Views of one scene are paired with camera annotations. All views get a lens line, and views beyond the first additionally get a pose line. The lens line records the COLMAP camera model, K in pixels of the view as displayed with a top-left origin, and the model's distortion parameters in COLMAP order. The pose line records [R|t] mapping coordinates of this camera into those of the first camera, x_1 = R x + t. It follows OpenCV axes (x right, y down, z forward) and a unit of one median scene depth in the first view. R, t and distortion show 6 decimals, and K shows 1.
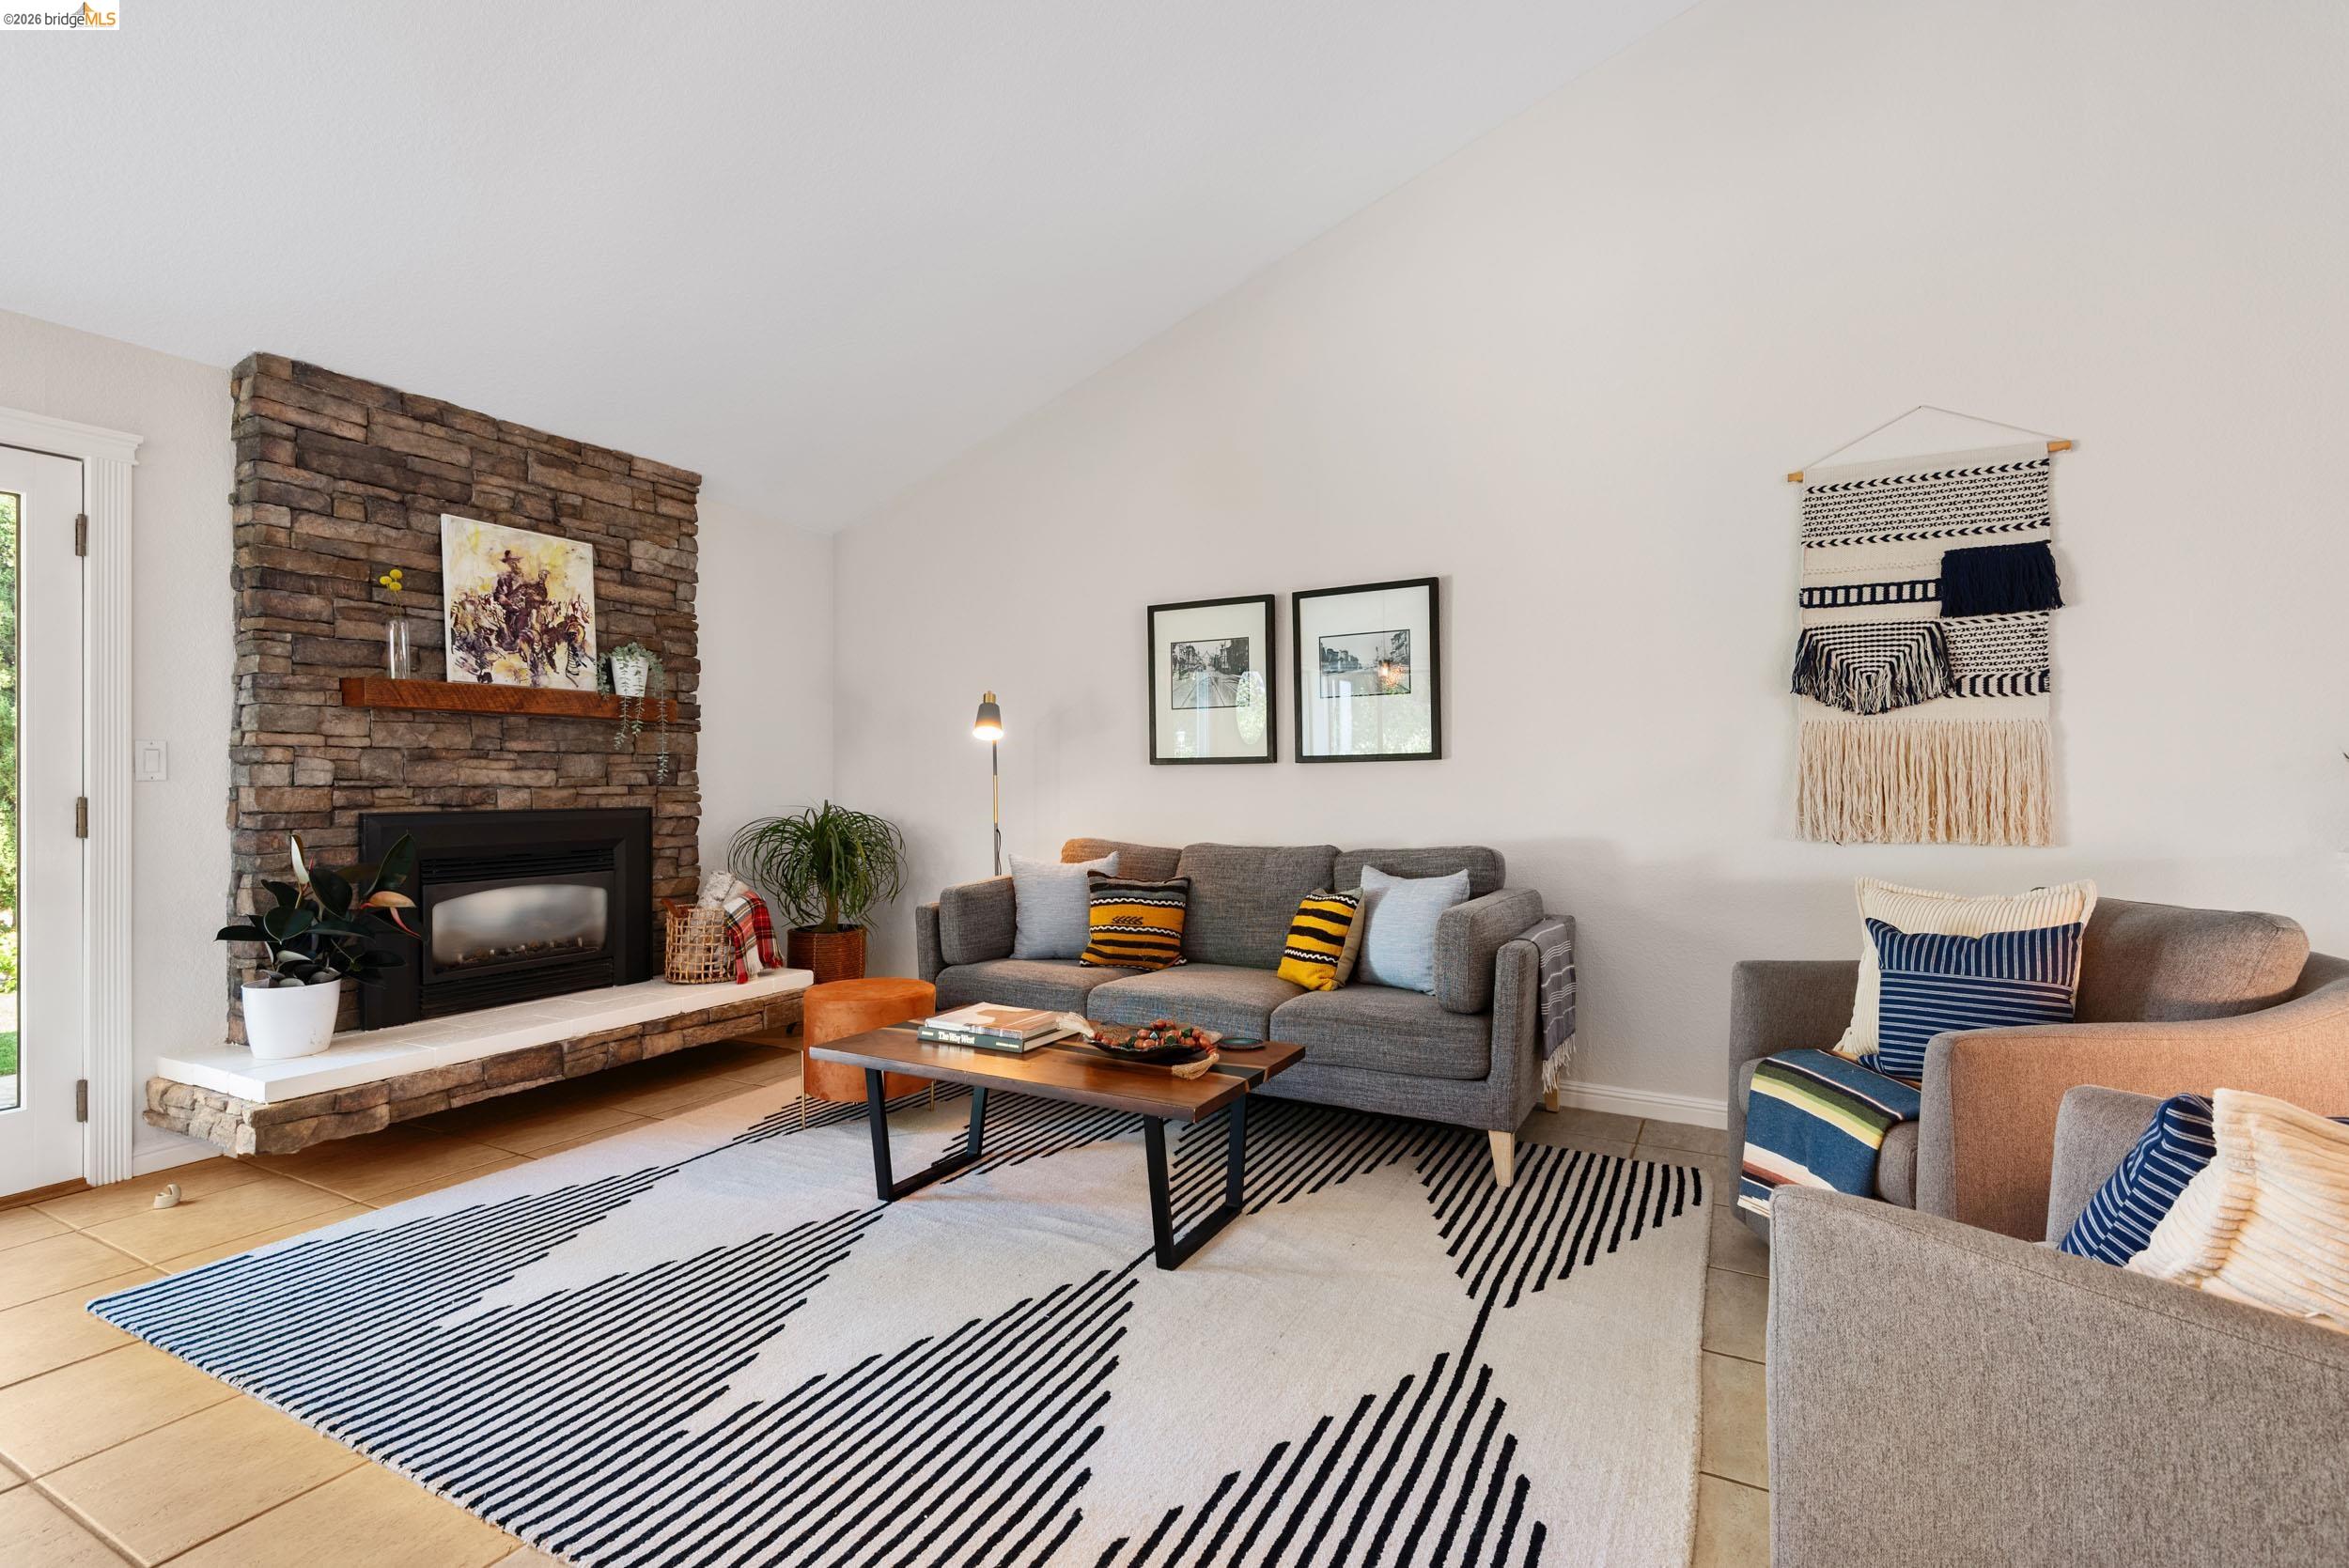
lens RADIAL K [[1077.1, 0, 1174.5], [0, 1077.1, 784.0], [0, 0, 1]] dist [0.044186, -0.028497]
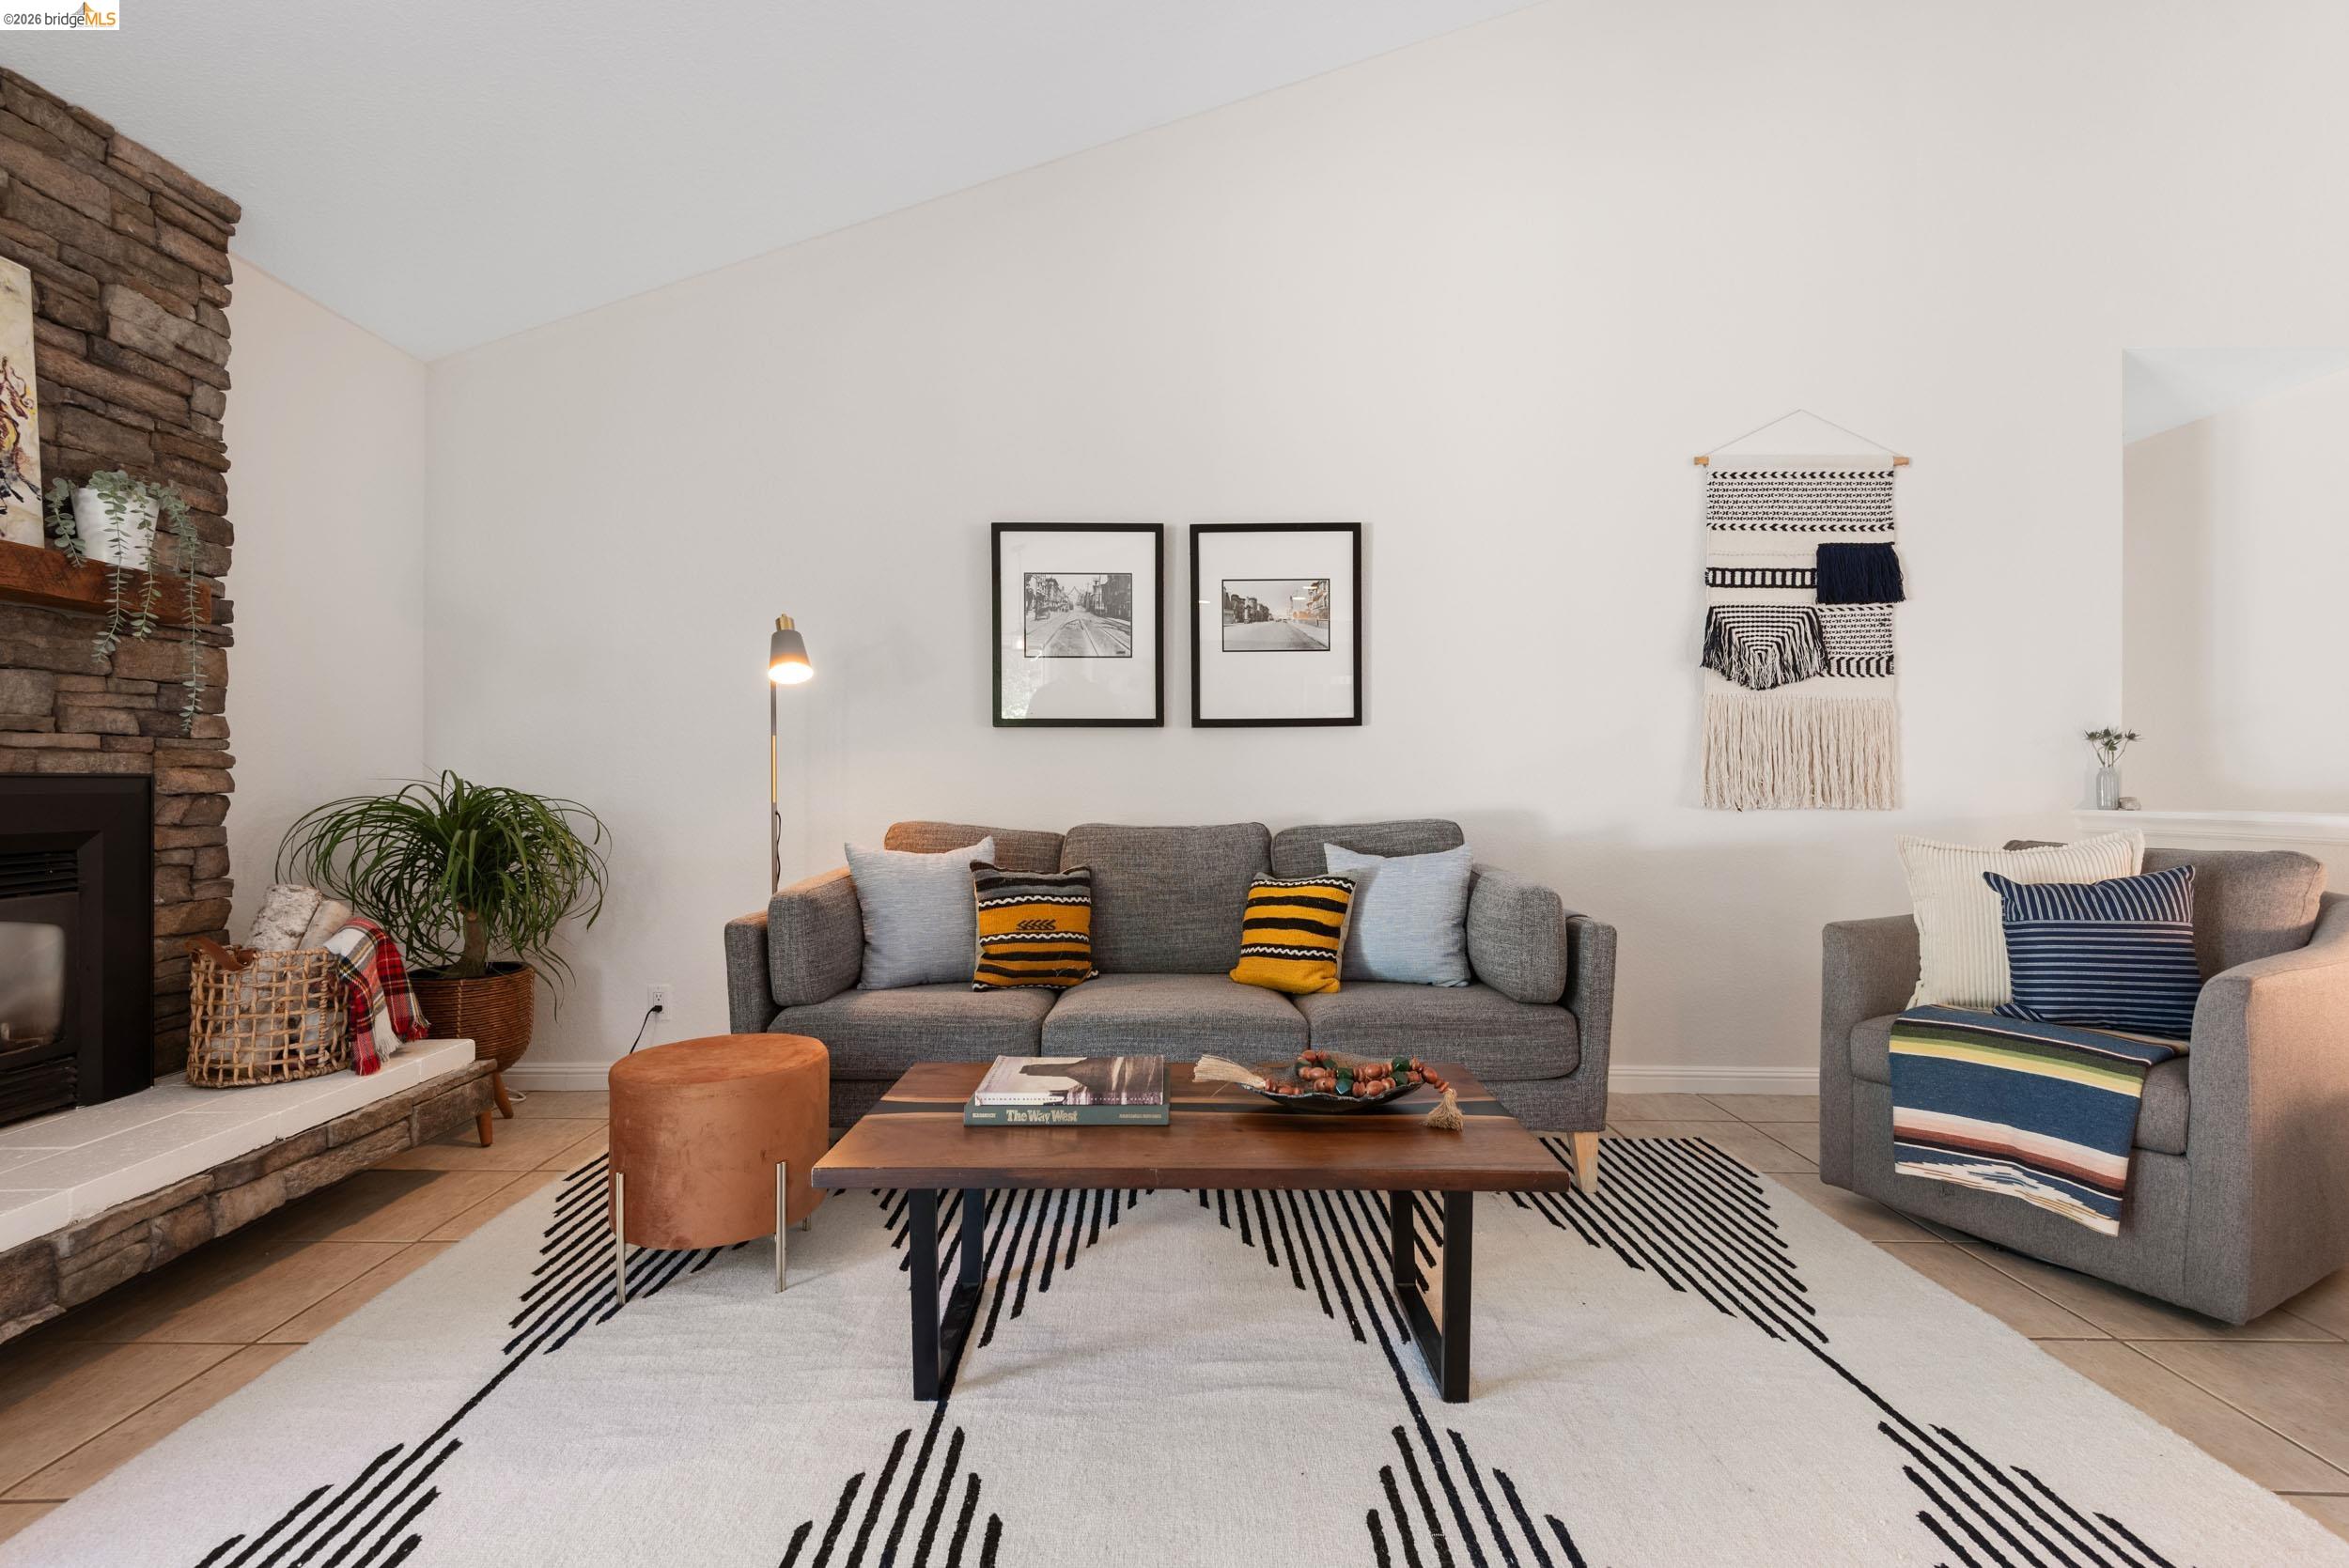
lens RADIAL K [[1063.0, 0, 1174.5], [0, 1063.0, 784.0], [0, 0, 1]] dist [0.028794, -0.011900]
pose [[0.877009, 0.003337, 0.480462, -0.320235], [-0.003581, 0.999994, -0.000410, 0.027066], [-0.480460, -0.001361, 0.877015, 0.296949]]
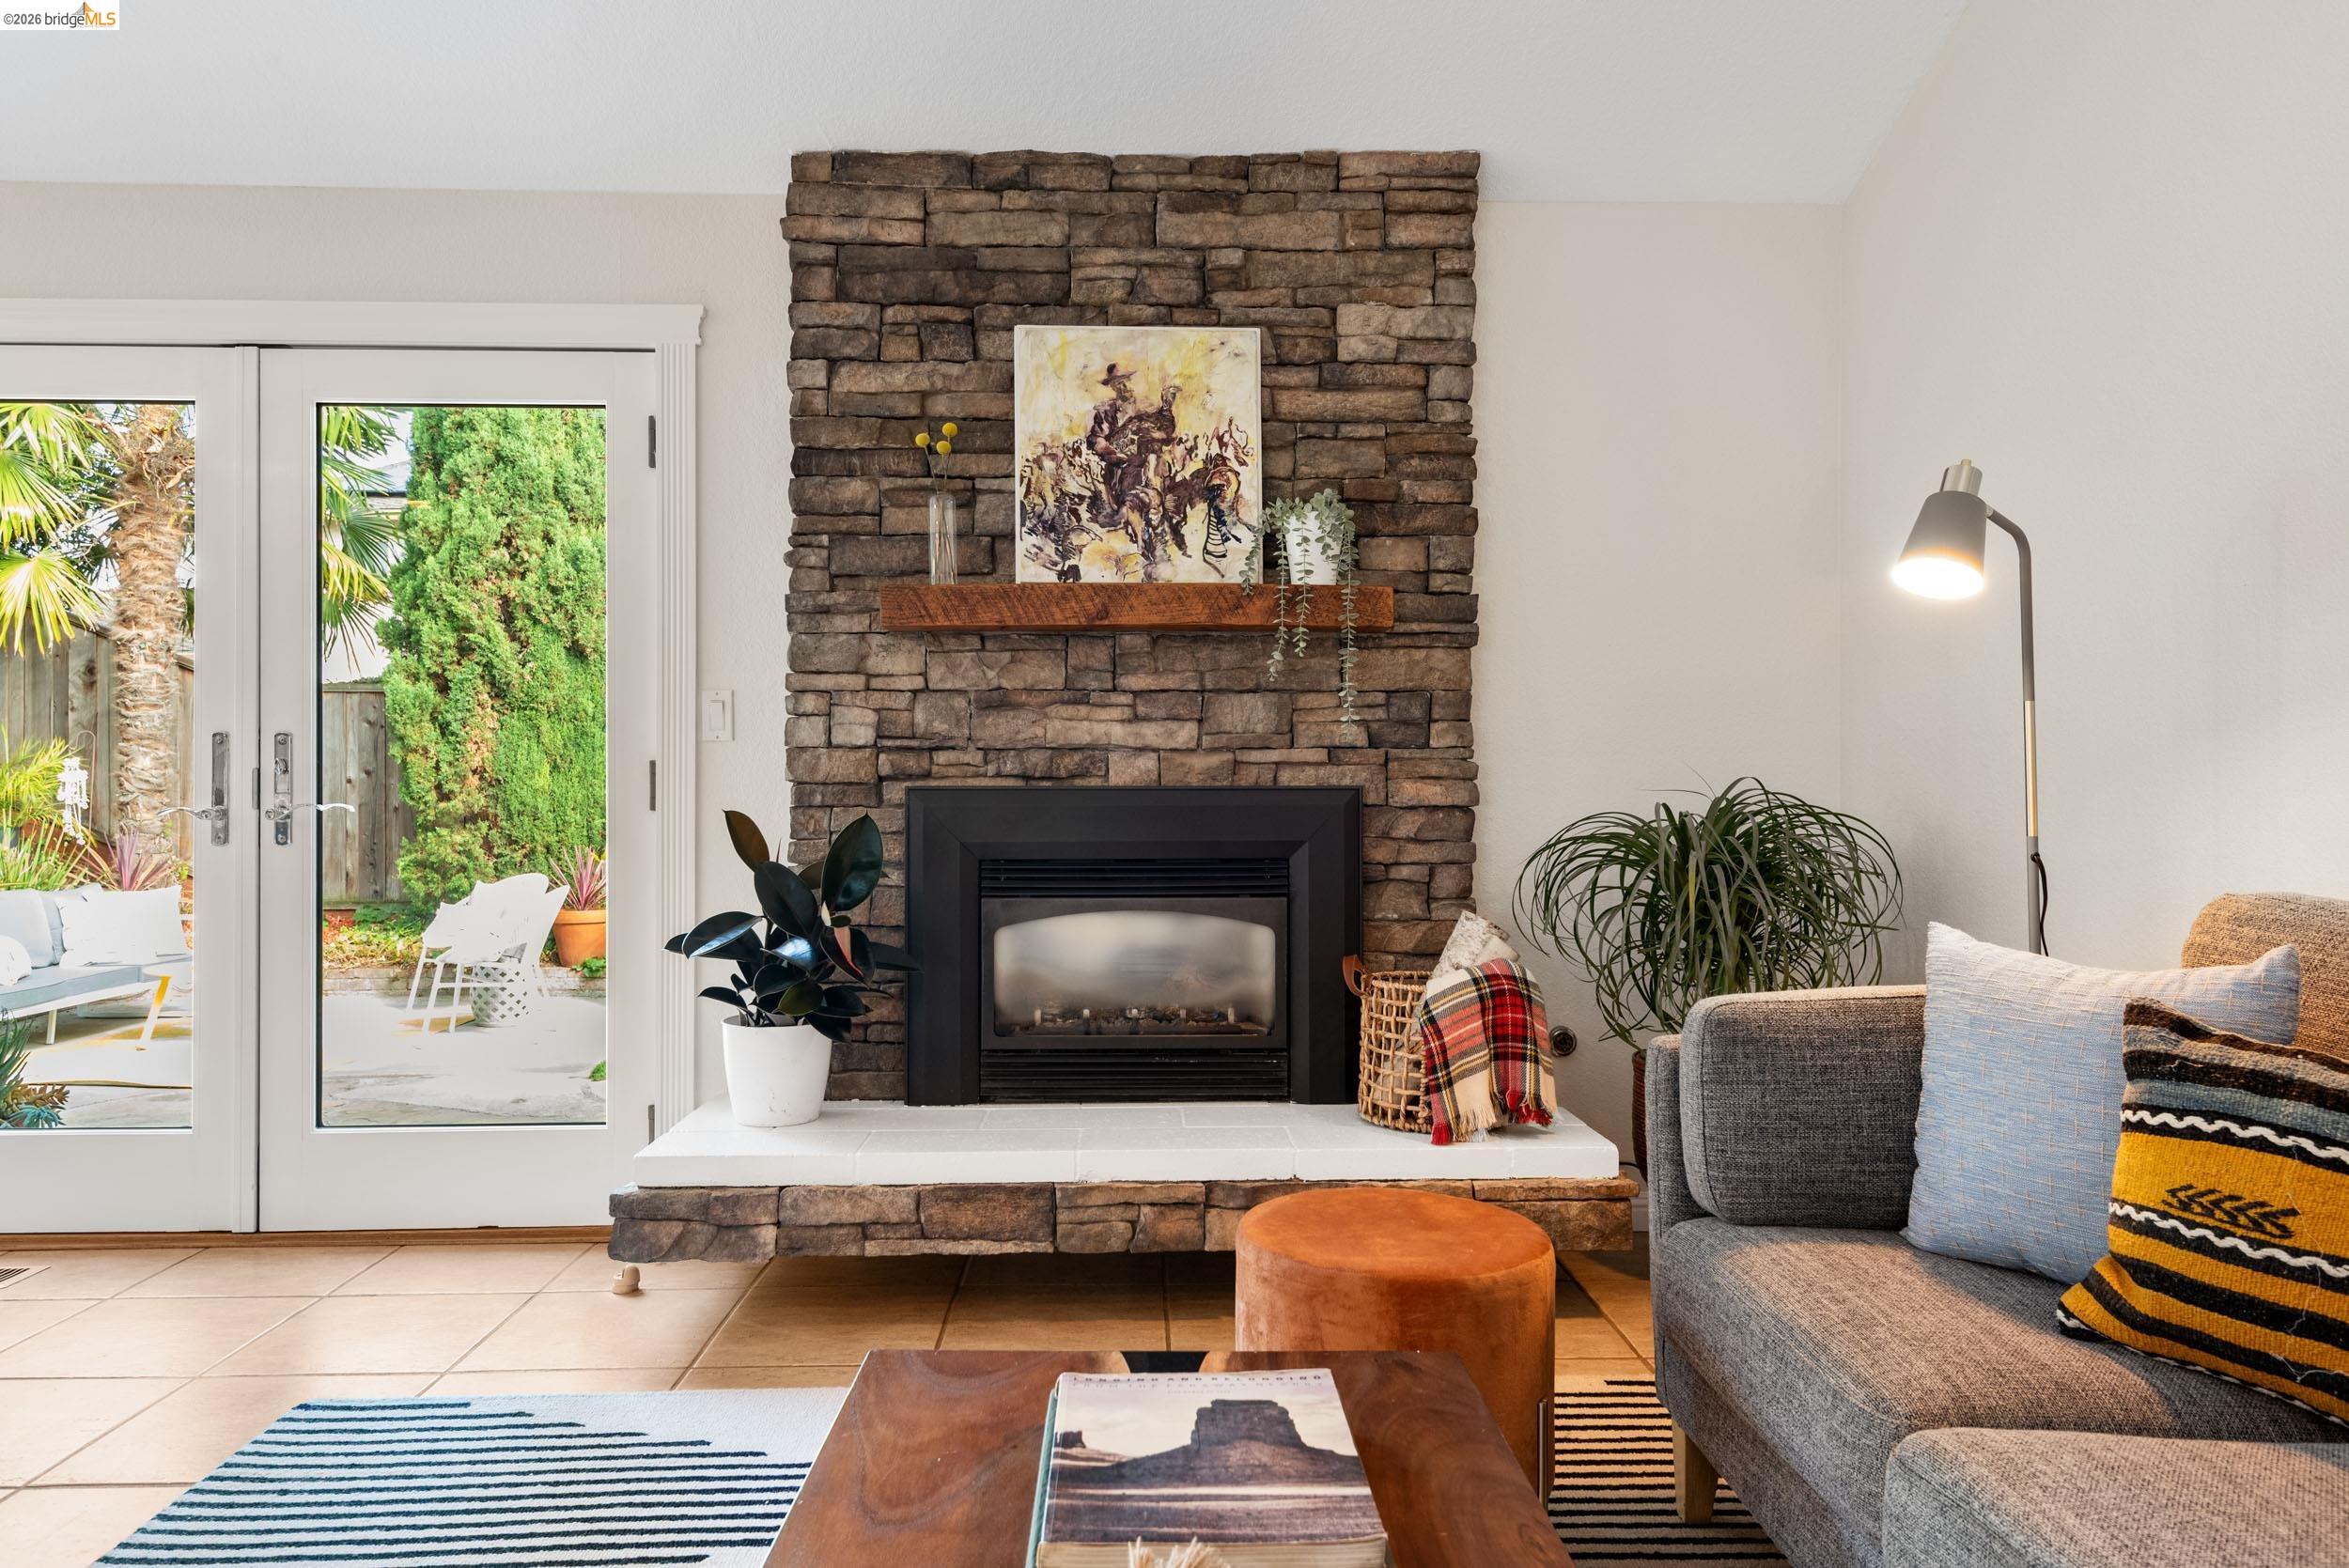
lens RADIAL K [[1537.7, 0, 1174.5], [0, 1537.7, 784.0], [0, 0, 1]] dist [0.051744, -0.051037]
pose [[0.499469, -0.000816, -0.866331, 0.158166], [-0.001729, 0.999997, -0.001939, 0.023928], [0.866330, 0.002466, 0.499466, 0.588310]]
